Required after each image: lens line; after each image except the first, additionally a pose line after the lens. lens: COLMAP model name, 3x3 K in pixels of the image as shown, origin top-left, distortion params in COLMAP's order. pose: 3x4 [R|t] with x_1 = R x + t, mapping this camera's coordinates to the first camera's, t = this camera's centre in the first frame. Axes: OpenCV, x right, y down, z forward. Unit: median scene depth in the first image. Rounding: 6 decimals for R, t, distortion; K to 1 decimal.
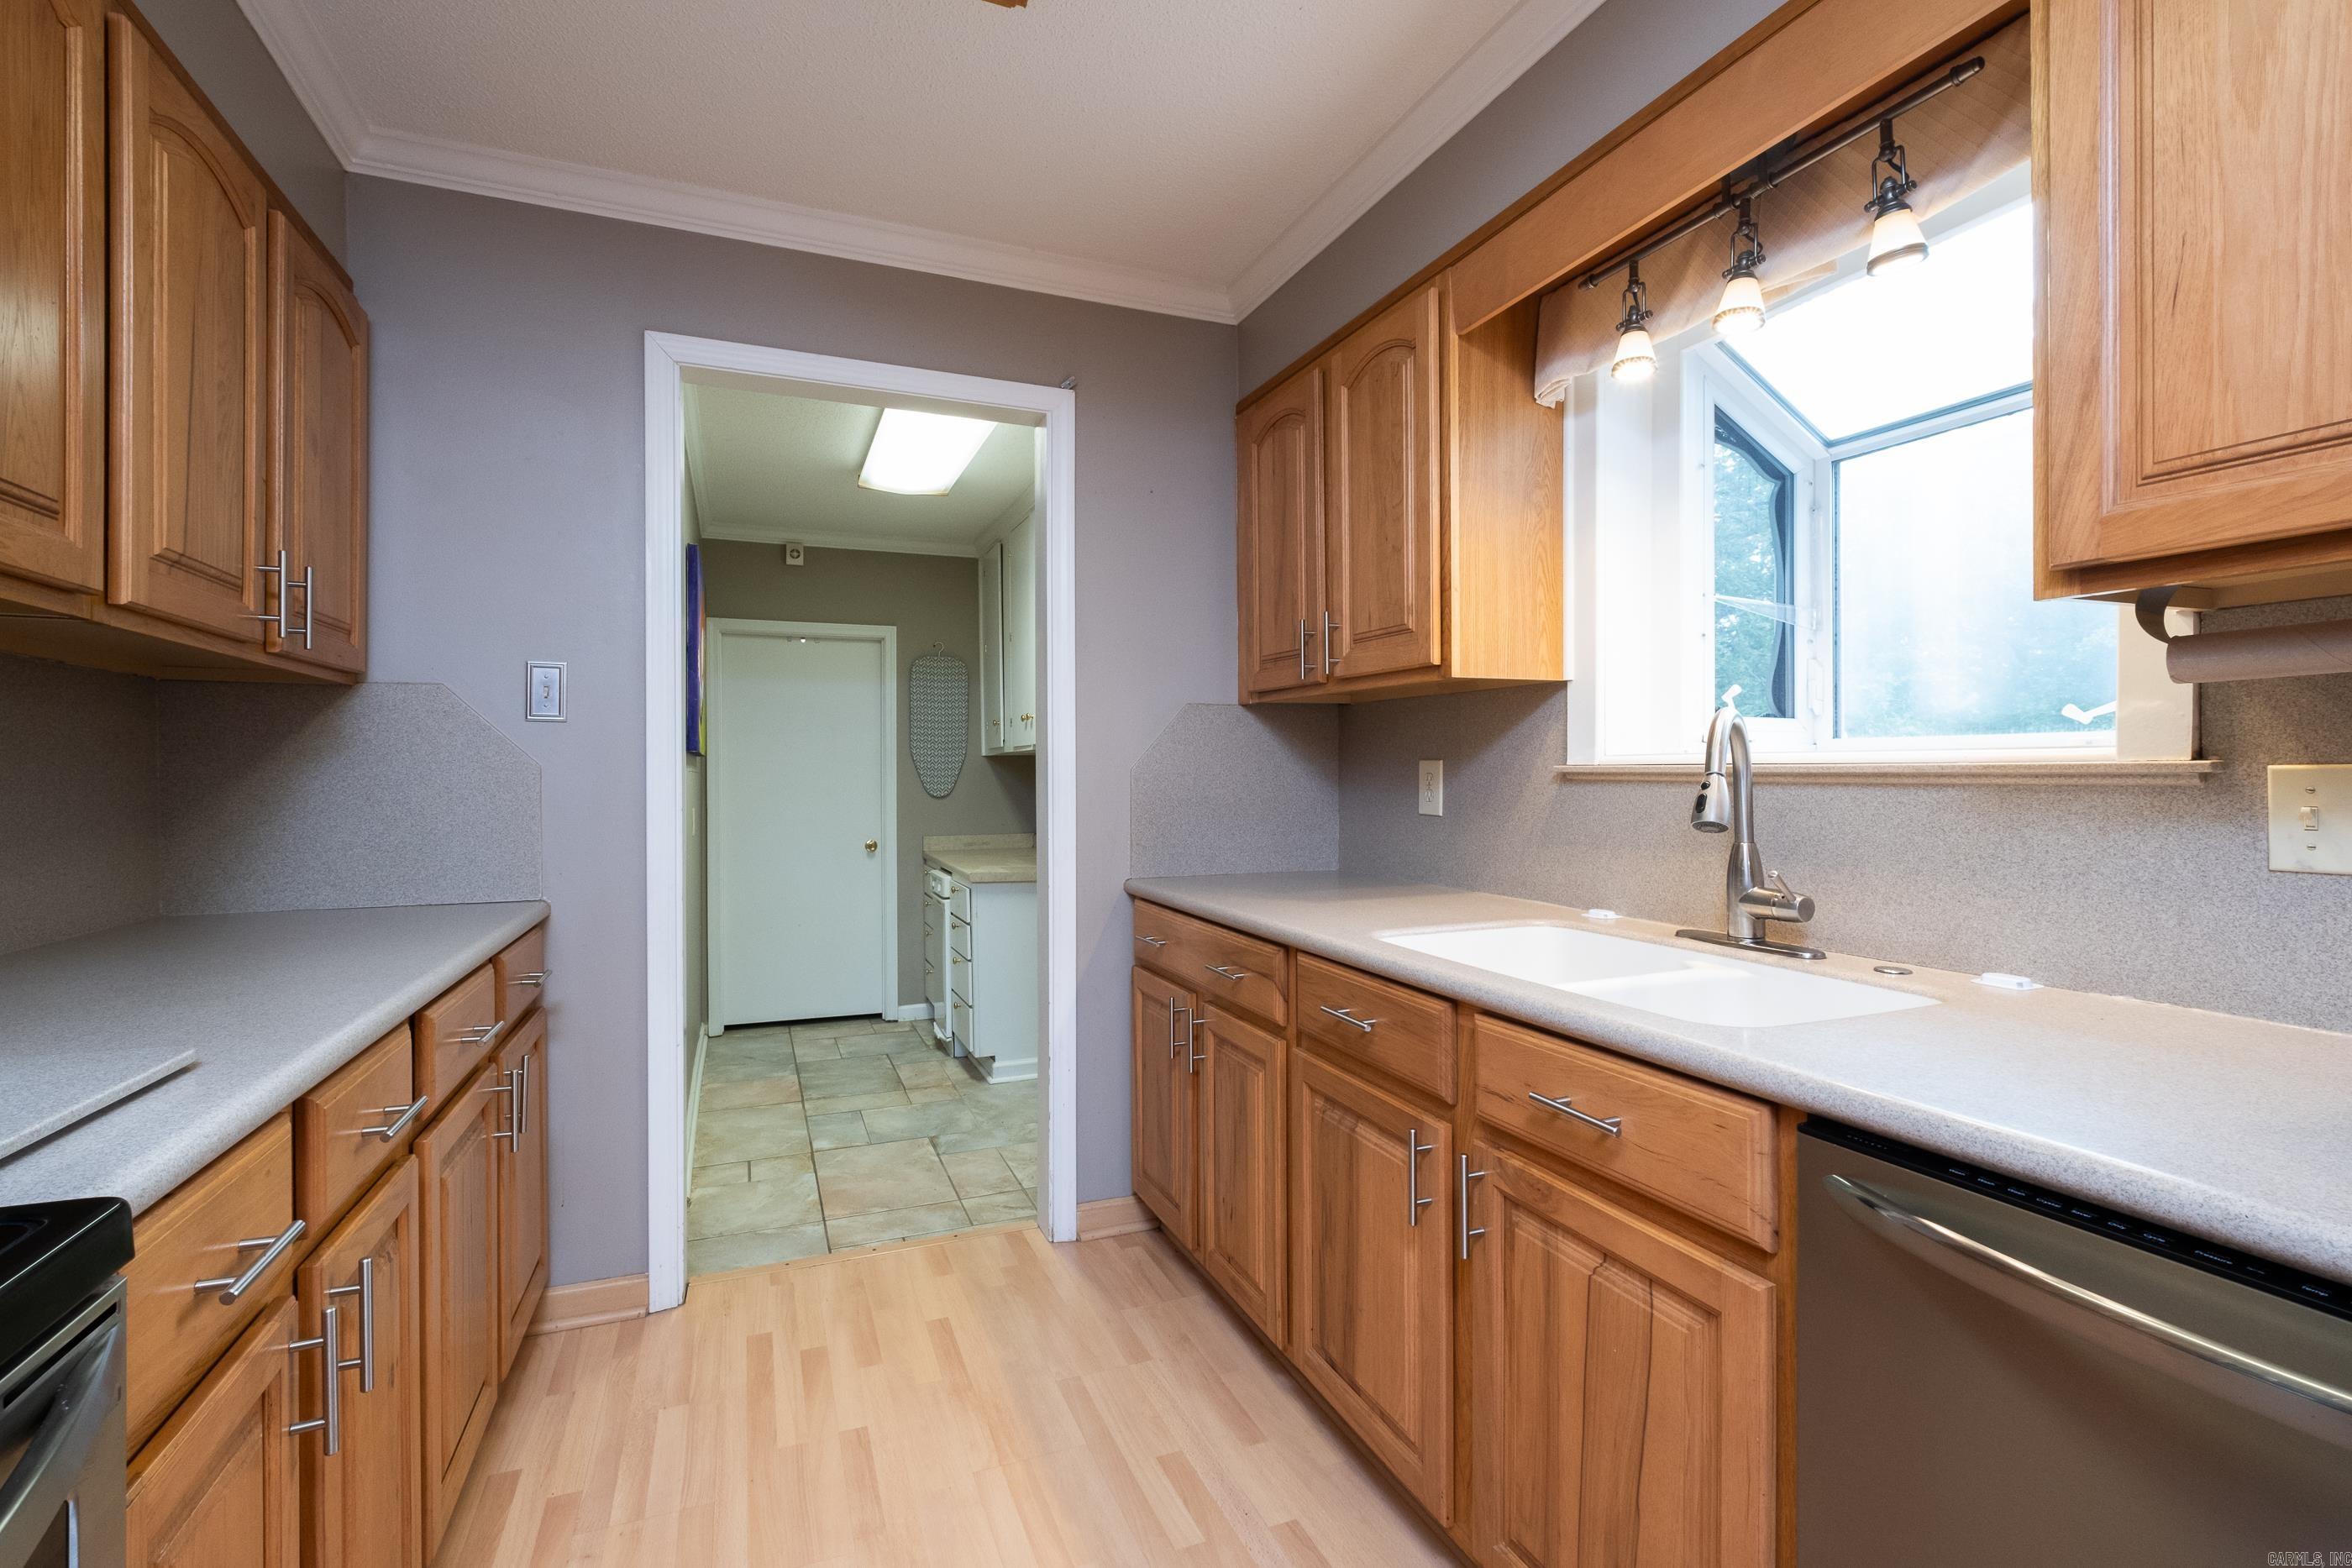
lens RADIAL K [[1054.8, 0, 1170.1], [0, 1054.8, 778.9], [0, 0, 1]] dist [0.000881, -0.000676]
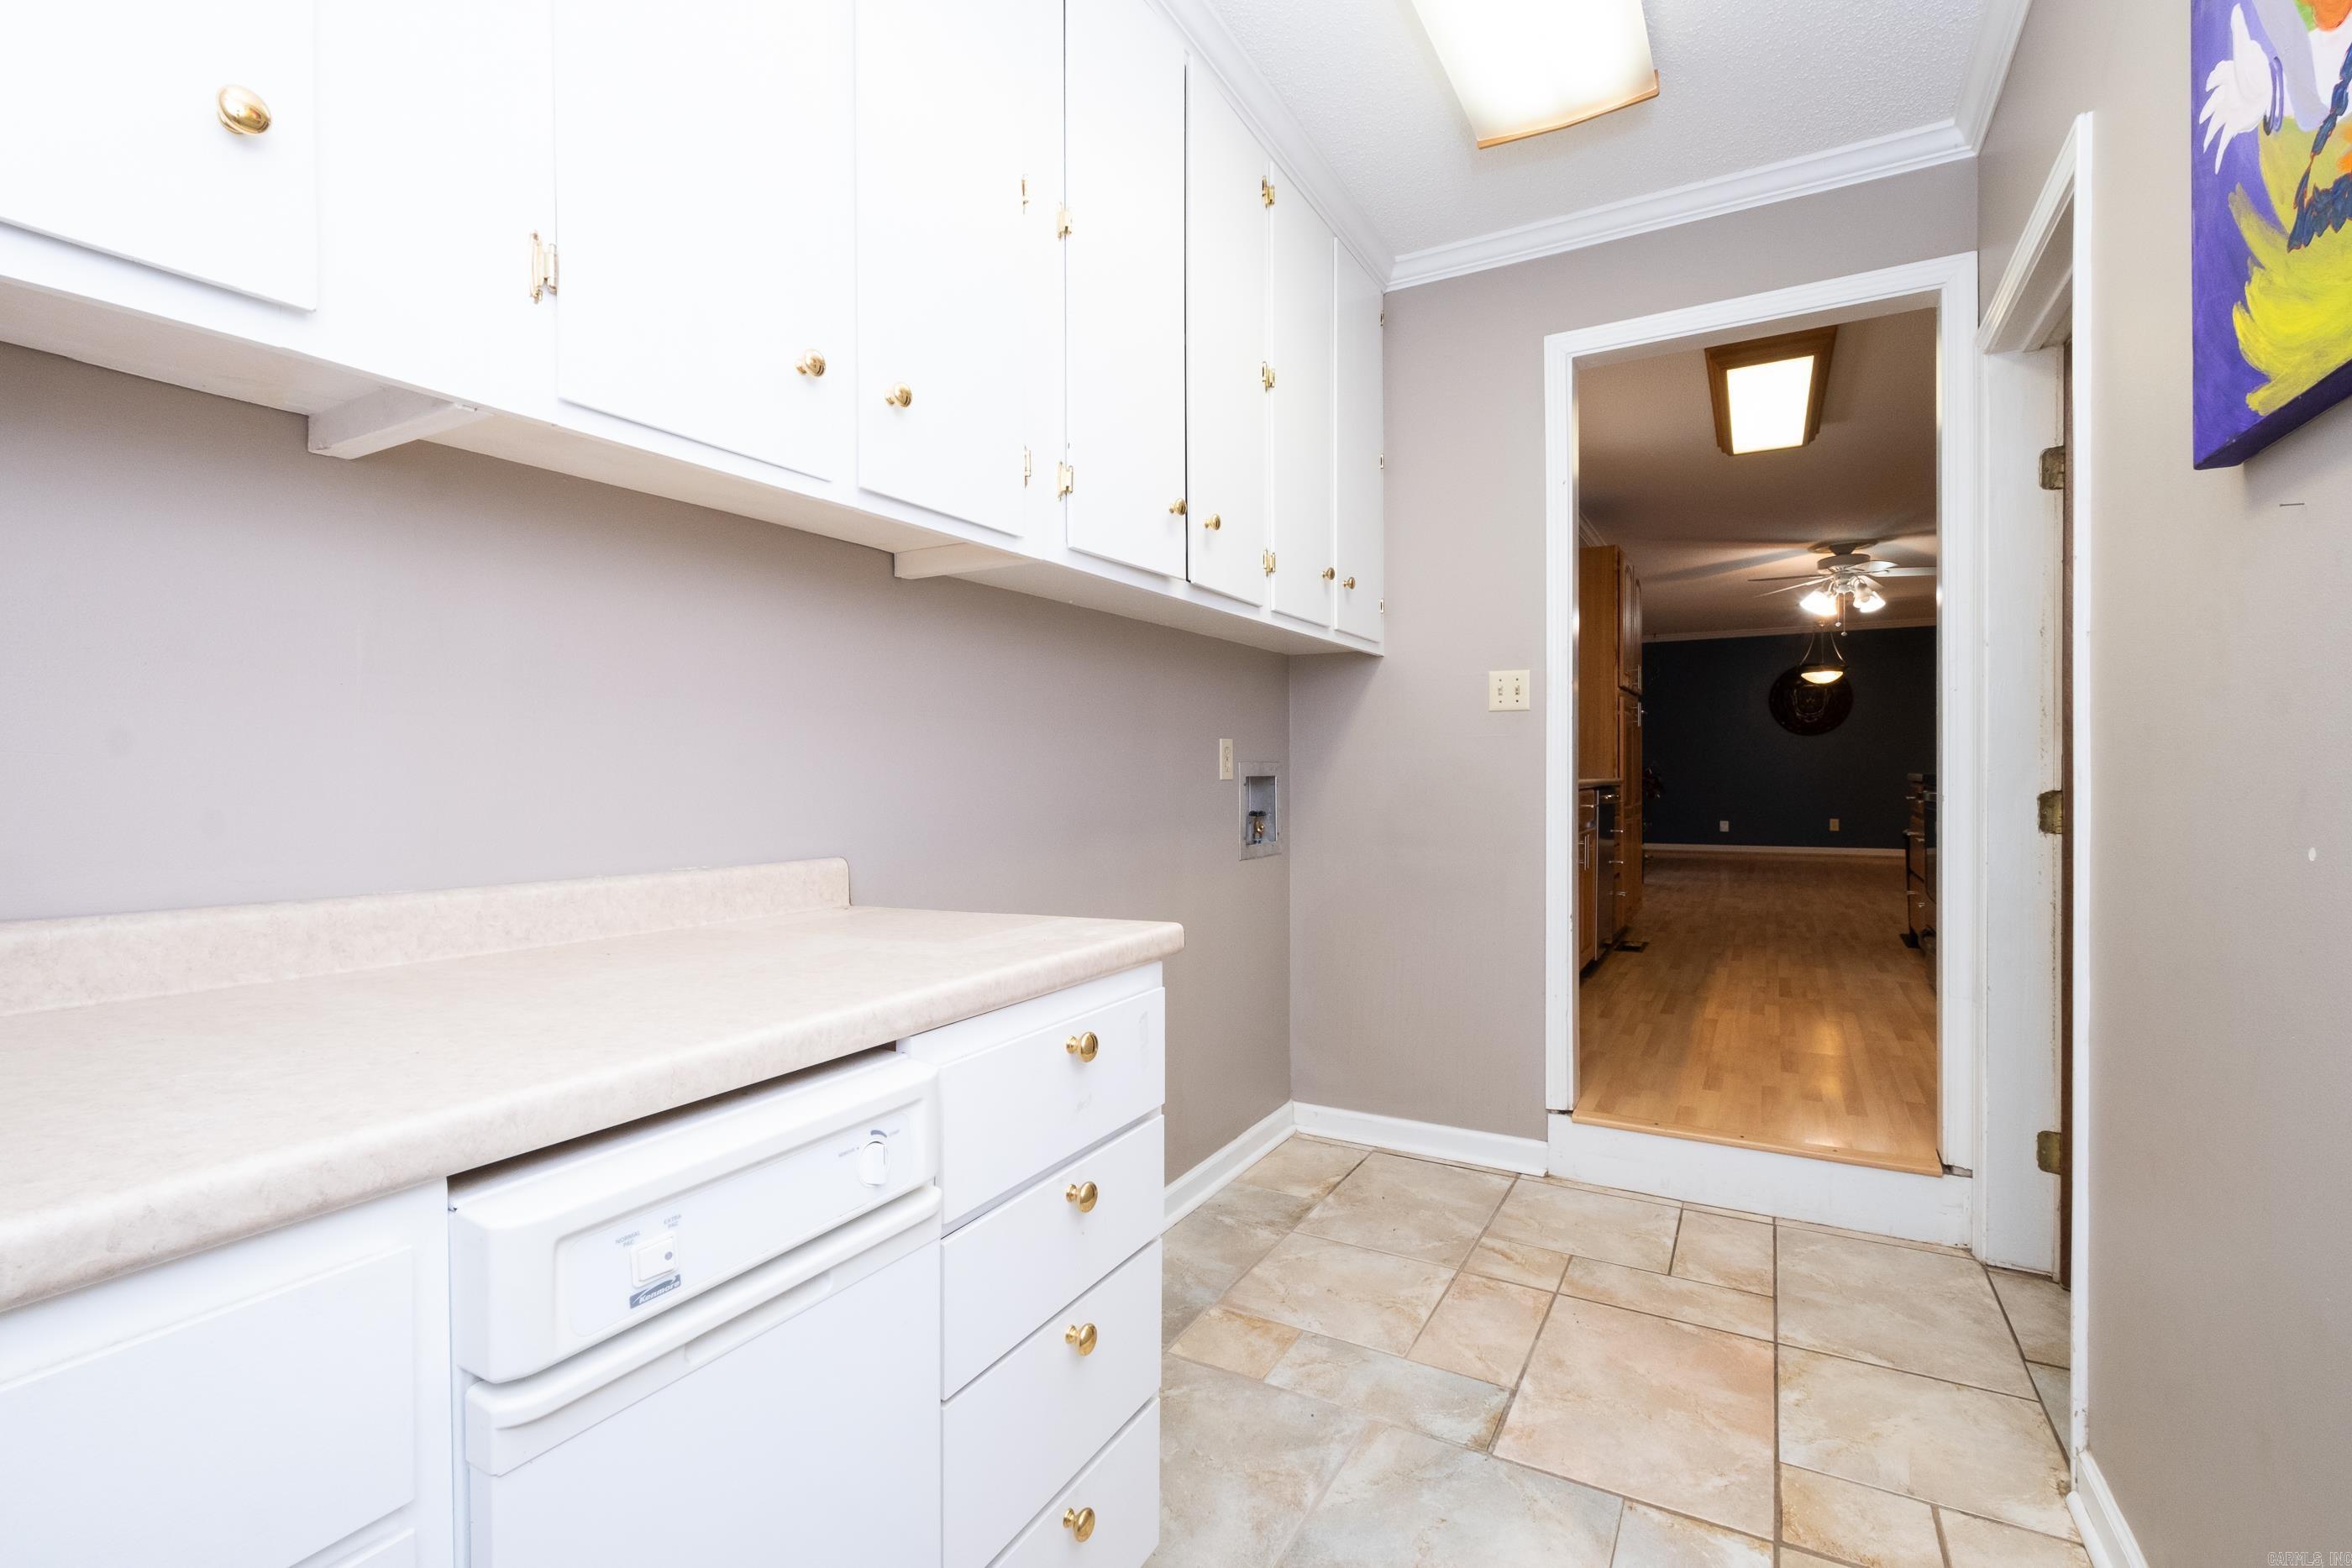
lens RADIAL K [[1038.6, 0, 1173.8], [0, 1038.6, 778.6], [0, 0, 1]] dist [-0.002211, -0.000517]
pose [[-0.616978, 0.003131, 0.786974, -0.937195], [0.014452, 0.999869, 0.007352, 0.098362], [-0.786848, 0.015909, -0.616942, 2.615109]]
